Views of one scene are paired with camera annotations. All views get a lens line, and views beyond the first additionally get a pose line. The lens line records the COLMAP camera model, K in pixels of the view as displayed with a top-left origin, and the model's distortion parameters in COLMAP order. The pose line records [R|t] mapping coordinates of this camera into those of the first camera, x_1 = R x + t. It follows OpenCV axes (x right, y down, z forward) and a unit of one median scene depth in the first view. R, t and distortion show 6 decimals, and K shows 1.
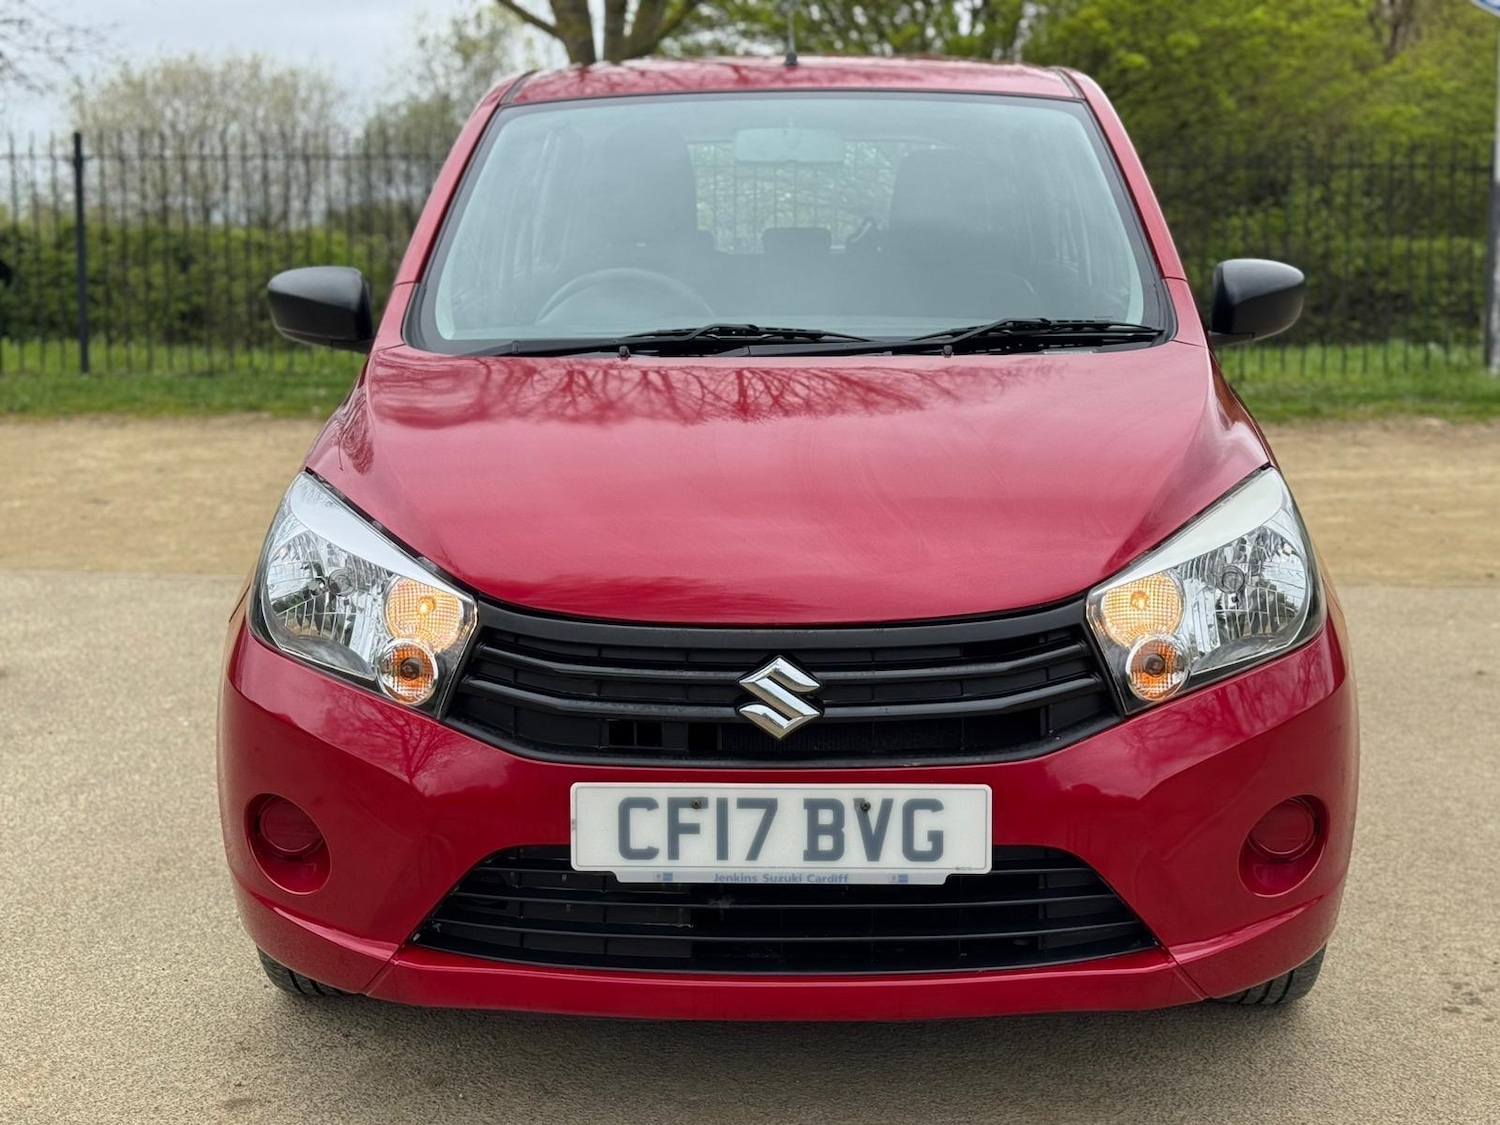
lens RADIAL K [[2077.7, 0, 762.8], [0, 2077.7, 574.6], [0, 0, 1]] dist [0.201783, -0.424454]
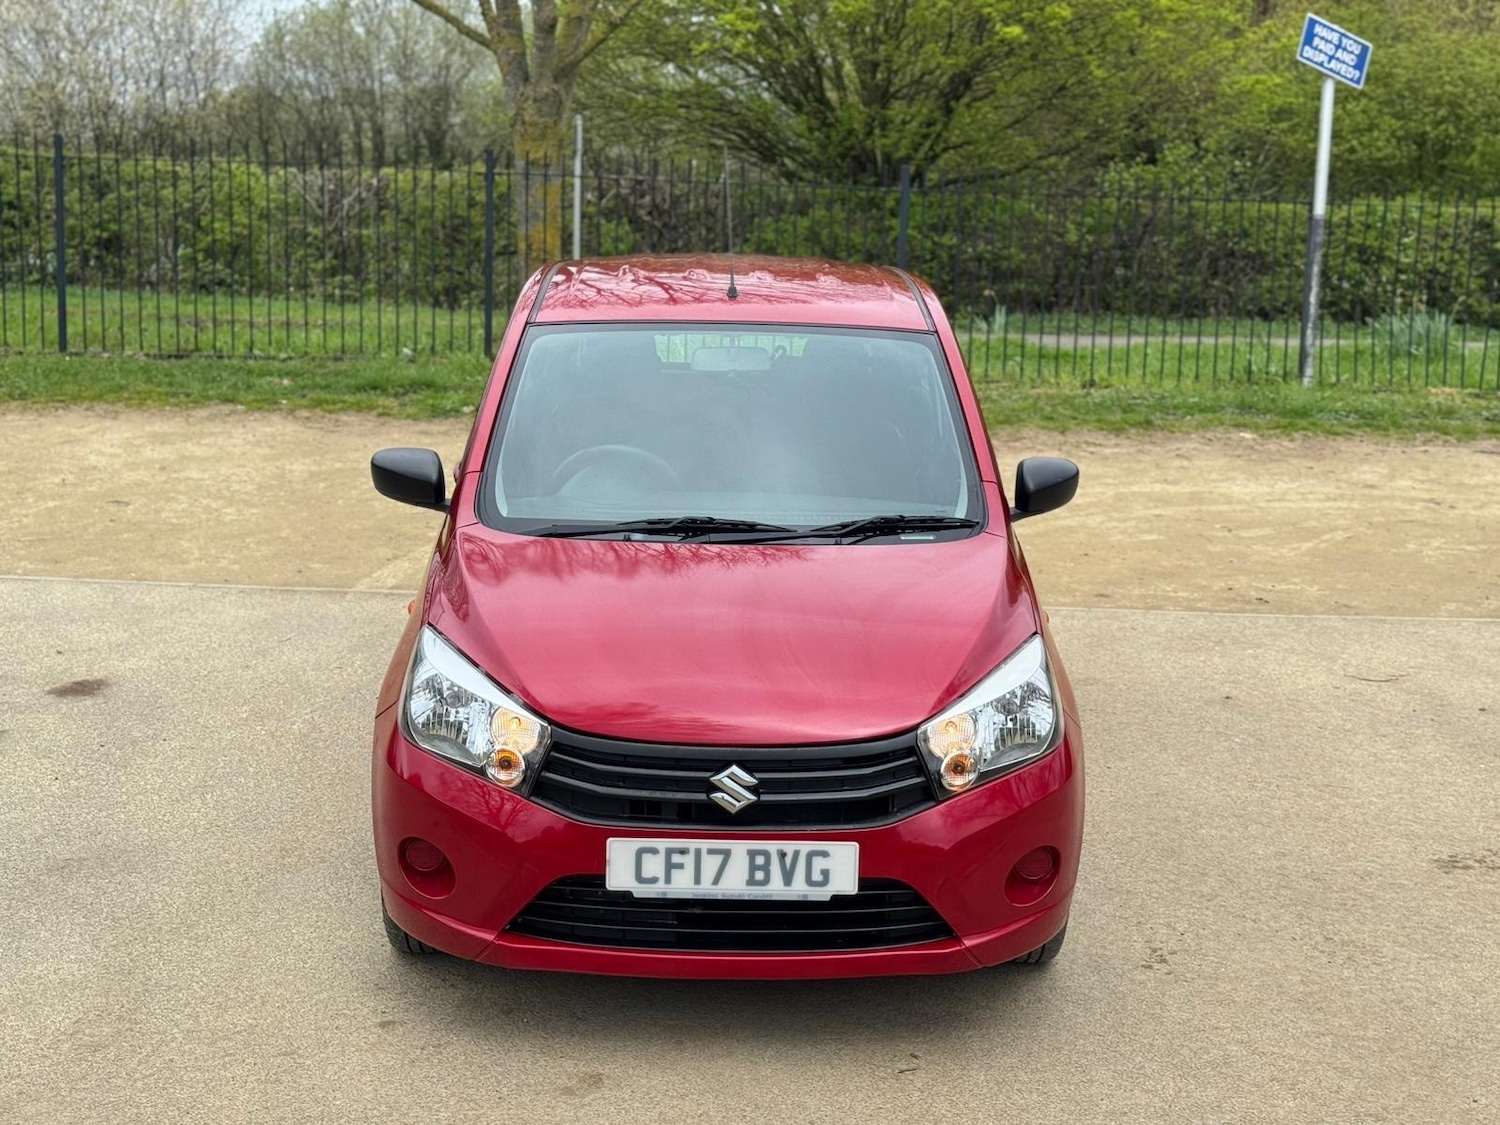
lens RADIAL K [[2078.9, 0, 758.0], [0, 2078.9, 583.5], [0, 0, 1]] dist [0.193324, -0.350447]
pose [[0.998388, 0.017824, 0.053895, -0.052366], [-0.020695, 0.998370, 0.053185, -0.155476], [-0.052859, -0.054215, 0.997129, -0.524874]]
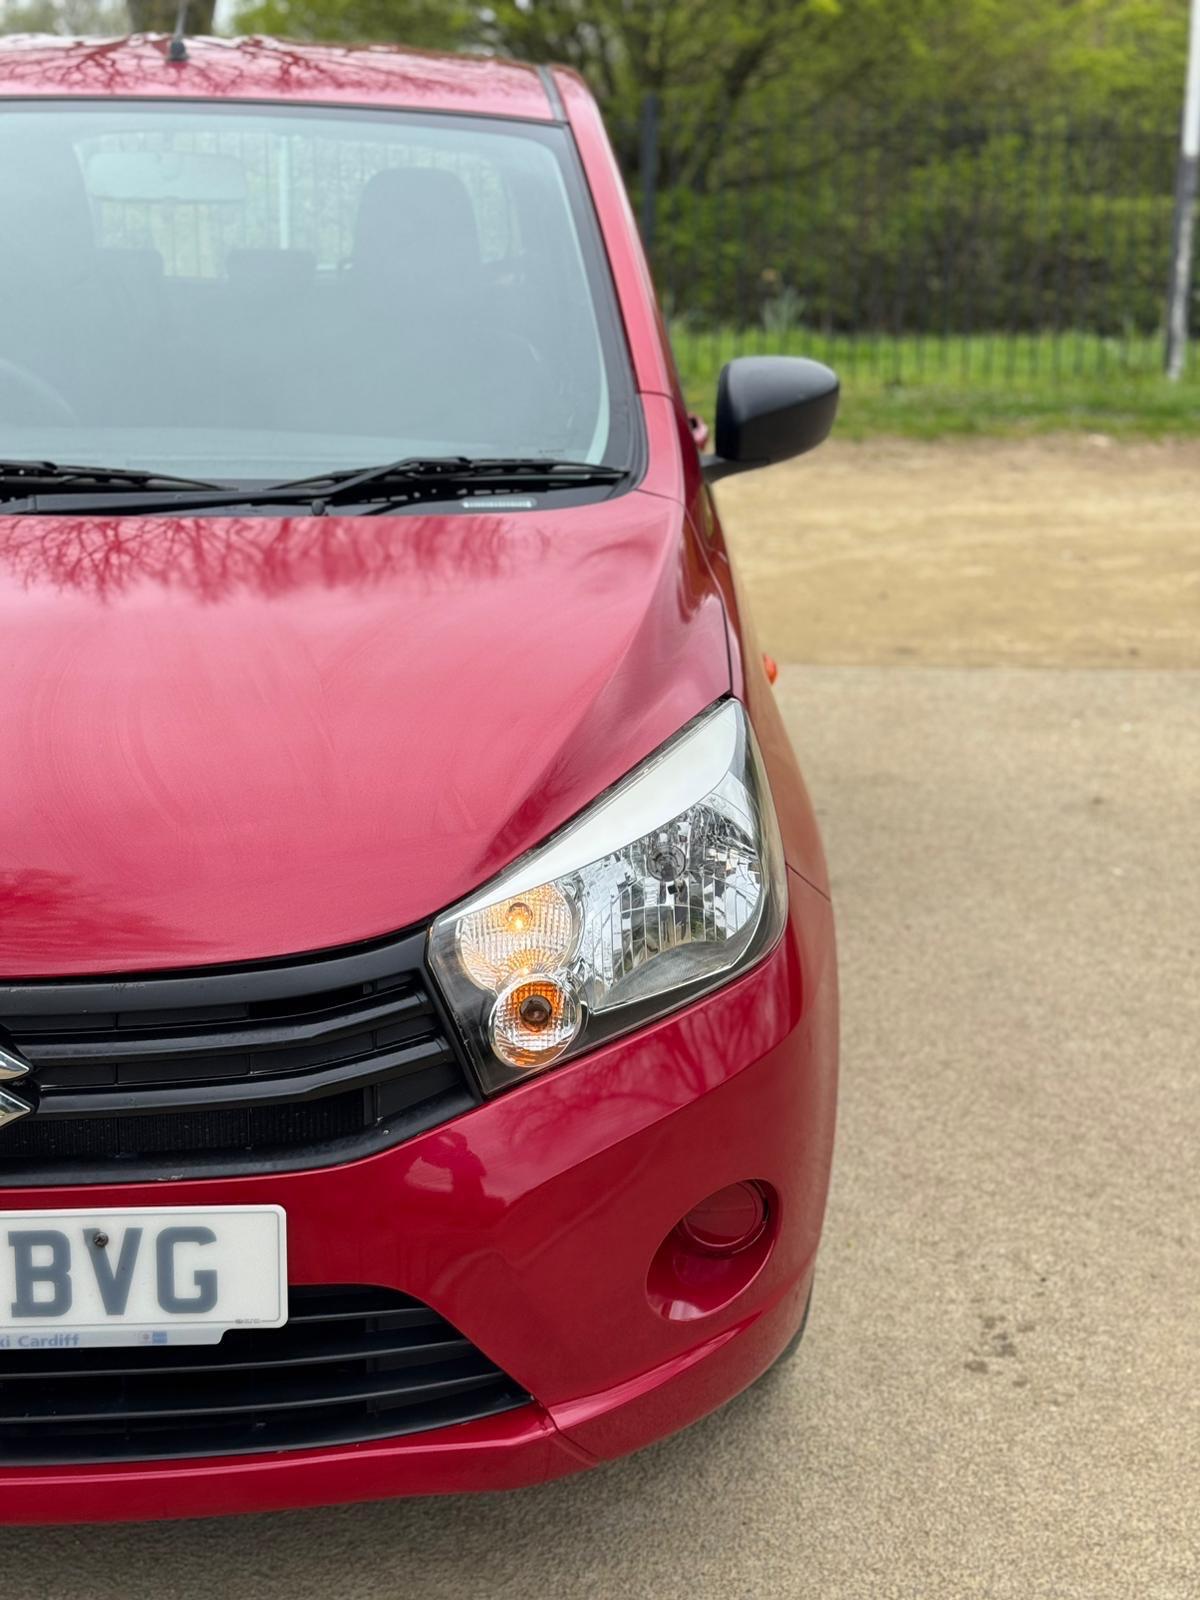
lens RADIAL K [[2216.2, 0, 600.0], [0, 2216.2, 800.0], [0, 0, 1]] dist [0.201783, -0.424454]
pose [[0.997274, -0.004345, 0.073666, 0.127709], [-0.004023, 0.993580, 0.113062, -0.093943], [-0.073684, -0.113050, 0.990853, 0.216349]]
